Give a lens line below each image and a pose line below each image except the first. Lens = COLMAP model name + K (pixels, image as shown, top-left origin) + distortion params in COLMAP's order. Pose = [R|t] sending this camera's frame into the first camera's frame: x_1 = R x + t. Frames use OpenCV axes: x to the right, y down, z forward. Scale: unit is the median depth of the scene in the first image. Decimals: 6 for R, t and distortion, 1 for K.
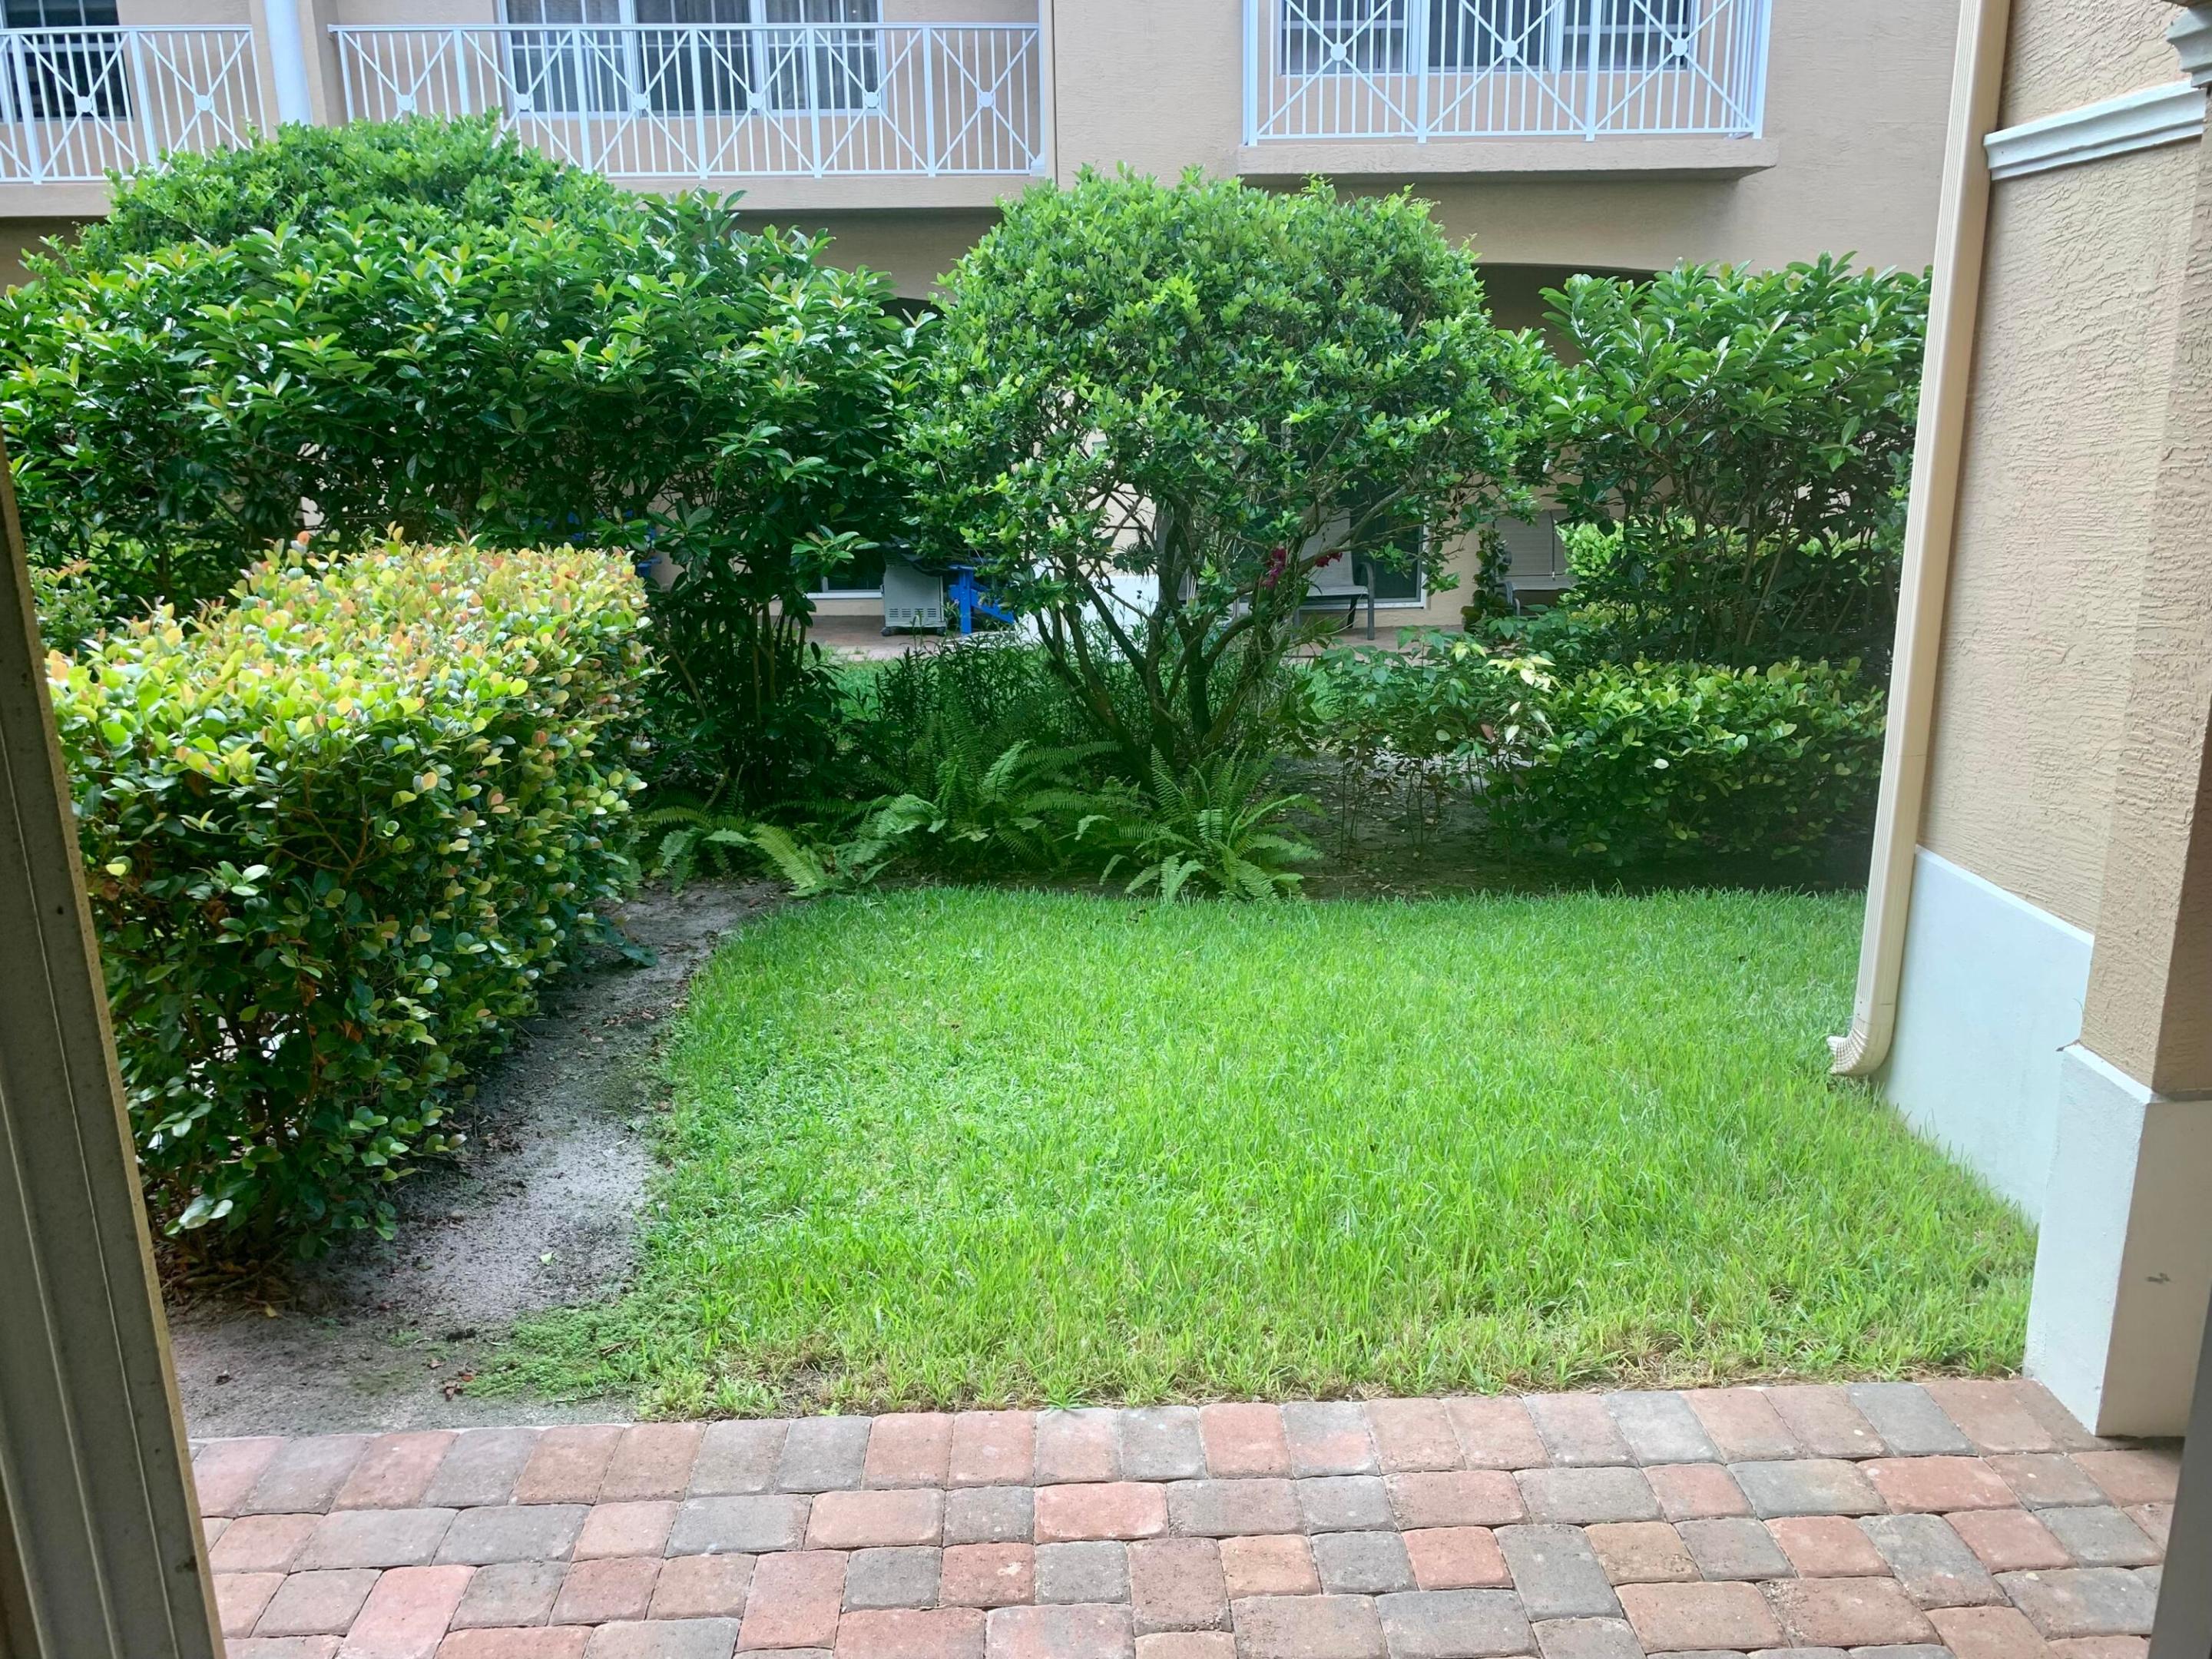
lens RADIAL K [[1668.4, 0, 1106.0], [0, 1668.4, 829.5], [0, 0, 1]] dist [0.002914, -0.001786]
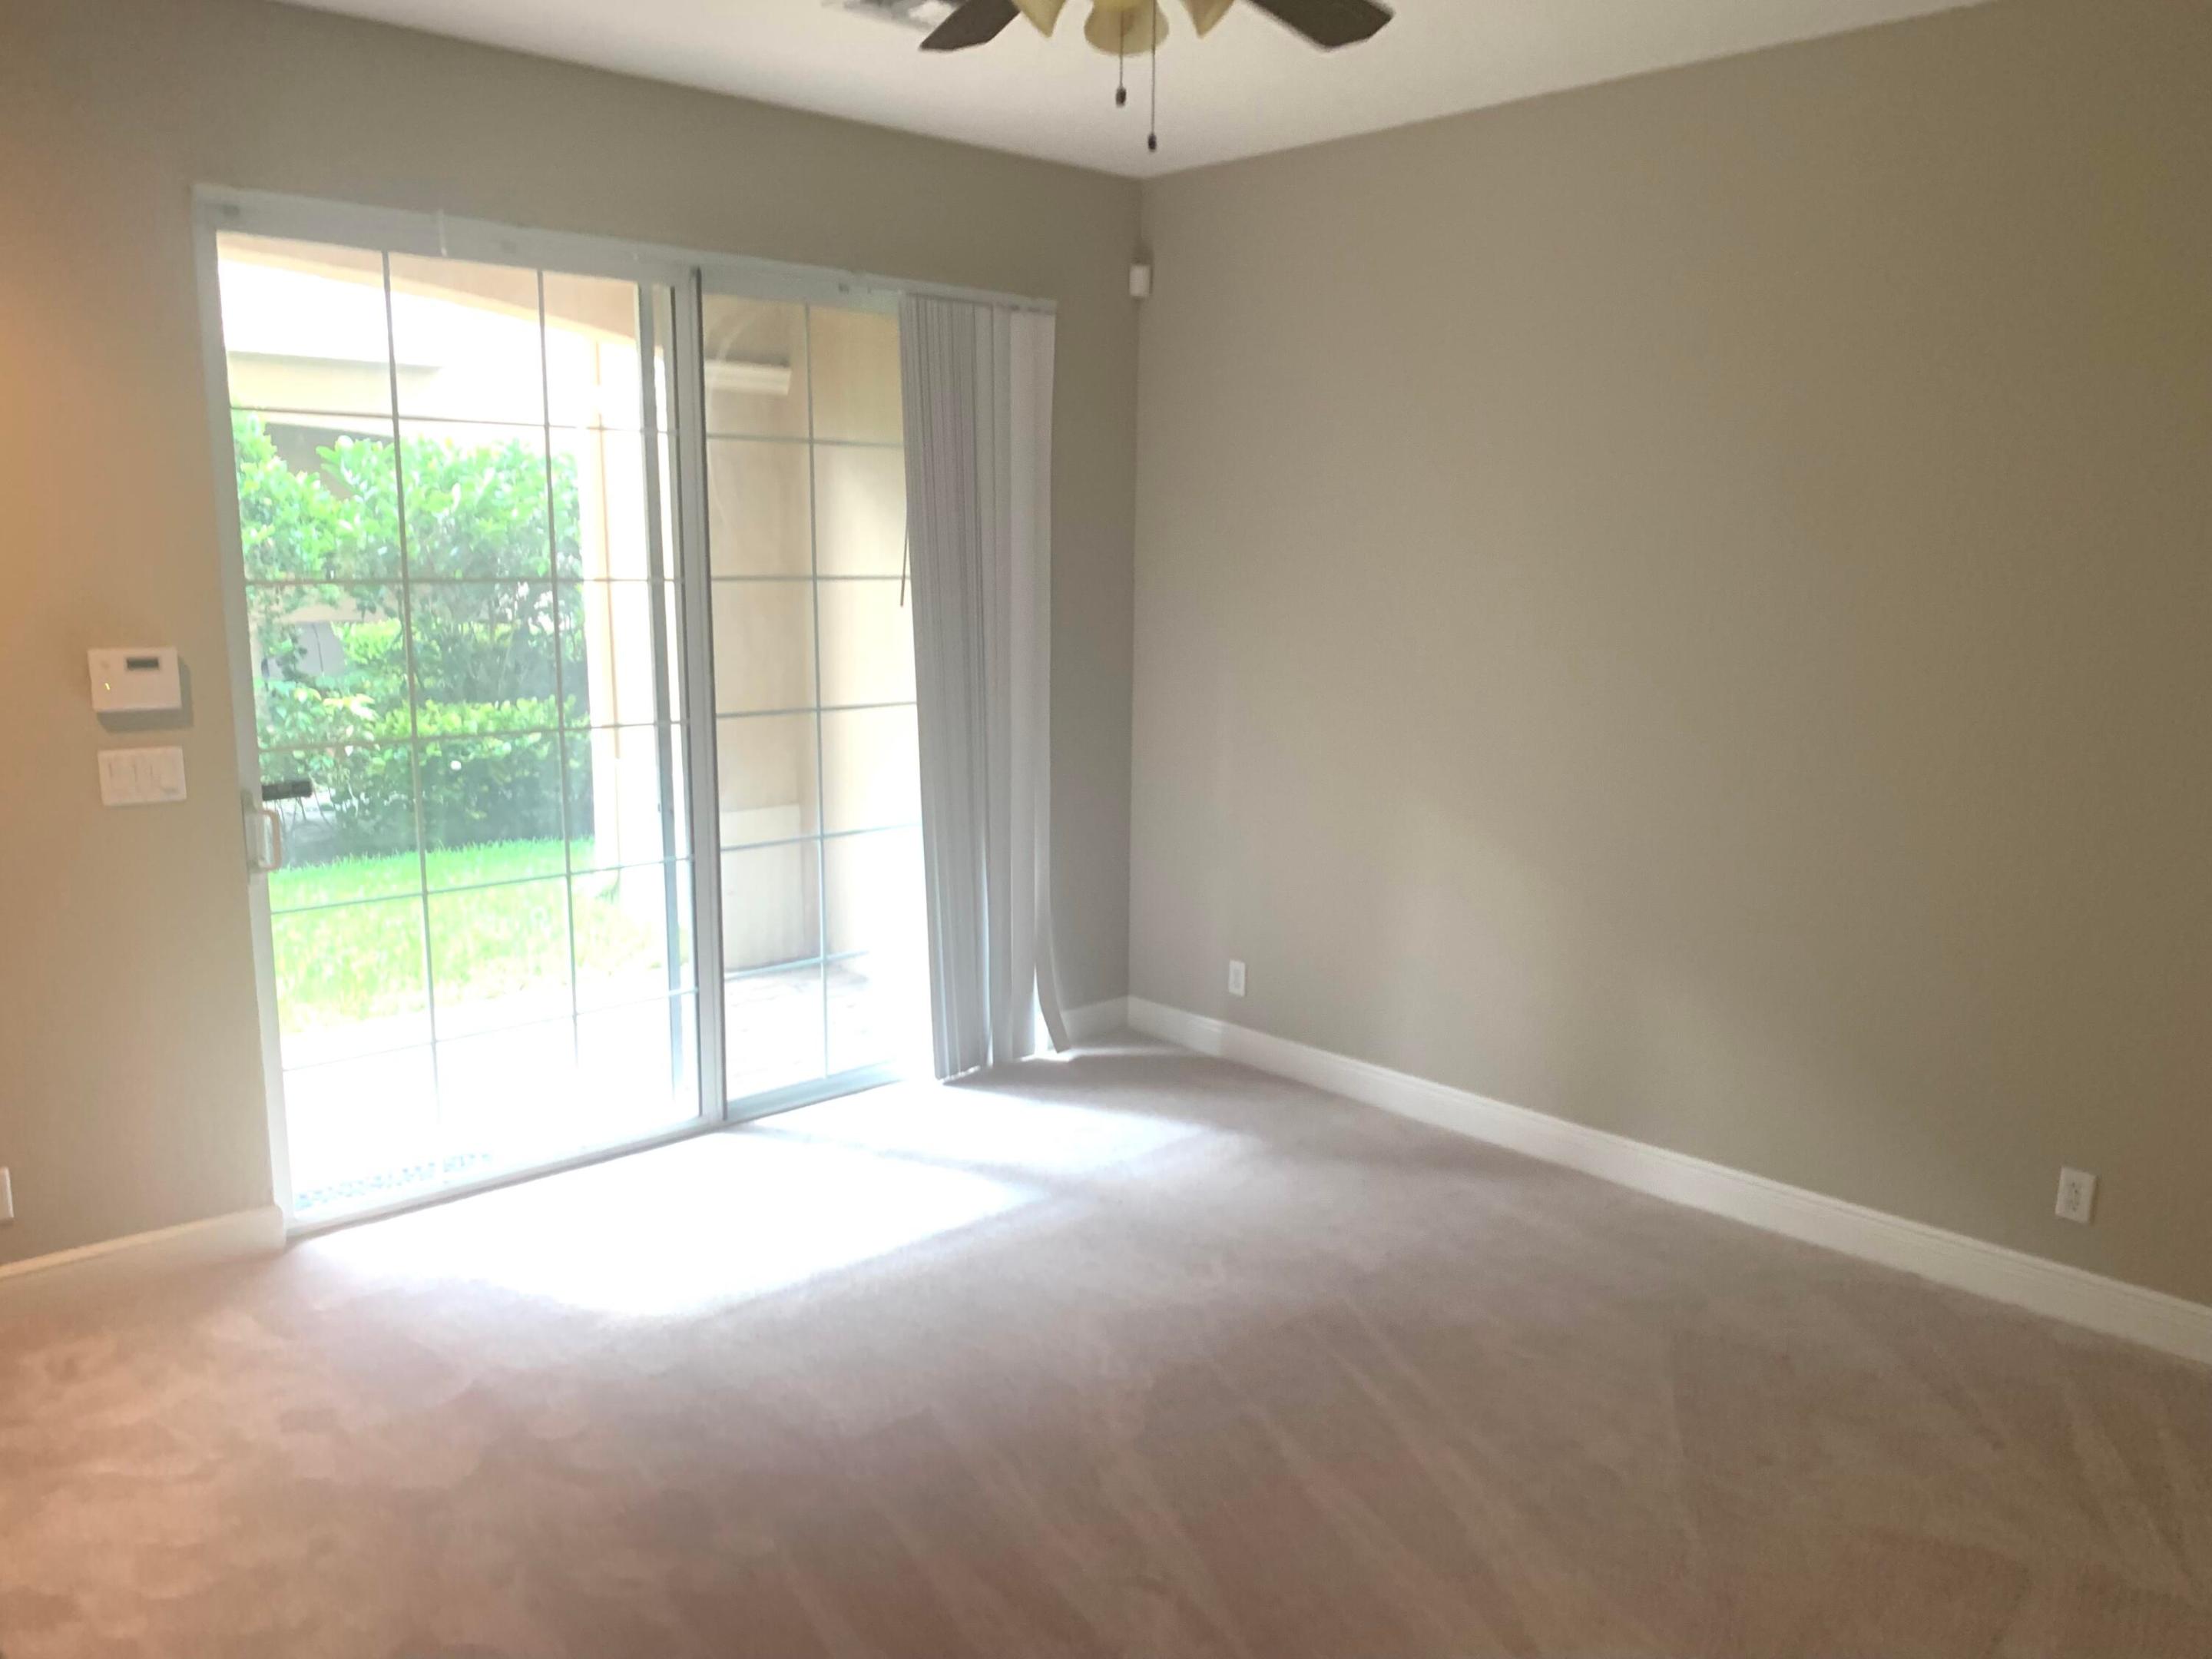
lens RADIAL K [[1668.4, 0, 1106.0], [0, 1668.4, 829.5], [0, 0, 1]] dist [0.002914, -0.001786]
pose [[0.743978, -0.091791, 0.661869, -0.215701], [0.151757, 0.987847, -0.033584, 0.148326], [-0.650743, 0.125429, 0.748867, -0.460812]]
